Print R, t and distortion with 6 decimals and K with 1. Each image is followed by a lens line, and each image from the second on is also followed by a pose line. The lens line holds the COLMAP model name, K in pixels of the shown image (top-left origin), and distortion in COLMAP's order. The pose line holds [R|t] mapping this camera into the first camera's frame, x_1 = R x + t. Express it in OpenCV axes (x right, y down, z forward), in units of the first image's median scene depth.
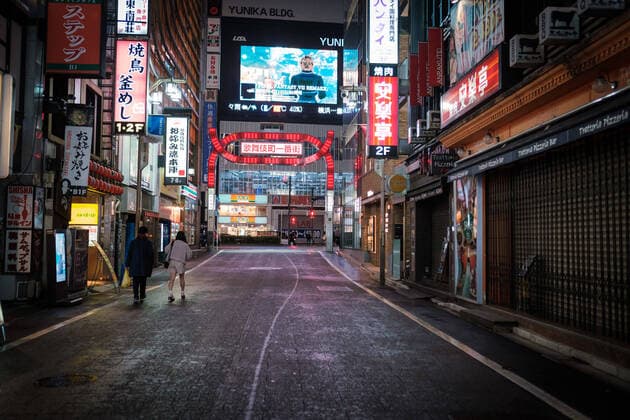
lens RADIAL K [[573.1, 0, 315.0], [0, 573.1, 210.0], [0, 0, 1]] dist [-0.000774, 0.000549]
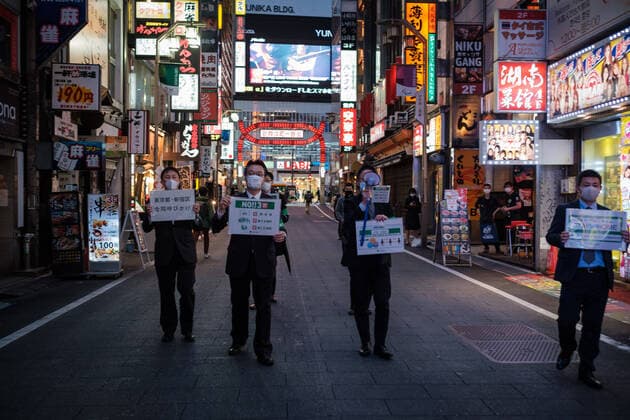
lens RADIAL K [[573.1, 0, 315.0], [0, 573.1, 210.0], [0, 0, 1]] dist [-0.000774, 0.000549]
pose [[0.999977, -0.005468, 0.004064, 0.001743], [0.005159, 0.997361, 0.072413, -0.038879], [-0.004449, -0.072390, 0.997366, -0.858914]]
